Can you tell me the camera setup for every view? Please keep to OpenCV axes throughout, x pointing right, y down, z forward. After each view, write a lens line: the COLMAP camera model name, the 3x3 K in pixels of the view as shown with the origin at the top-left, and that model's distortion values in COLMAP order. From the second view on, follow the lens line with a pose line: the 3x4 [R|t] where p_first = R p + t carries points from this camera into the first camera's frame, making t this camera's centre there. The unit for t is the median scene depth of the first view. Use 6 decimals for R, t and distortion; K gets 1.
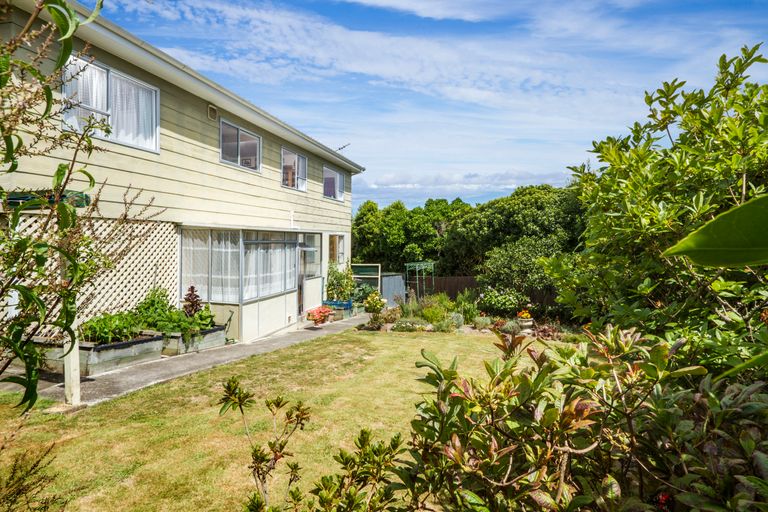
lens RADIAL K [[417.3, 0, 388.7], [0, 417.3, 254.0], [0, 0, 1]] dist [-0.004002, 0.003442]
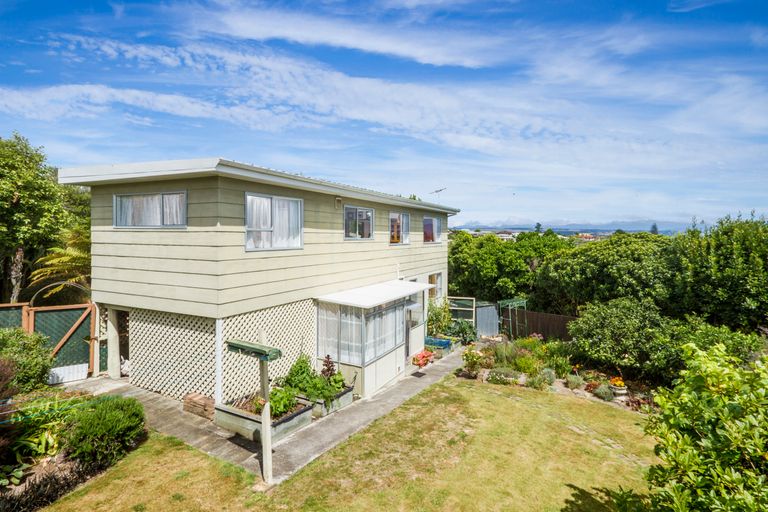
lens RADIAL K [[386.9, 0, 382.0], [0, 386.9, 250.8], [0, 0, 1]] dist [-0.000456, 0.002579]
pose [[0.969225, -0.007588, -0.246059, -0.008064], [0.006784, 0.999969, -0.004115, -0.158980], [0.246083, 0.002319, 0.969246, -0.081679]]
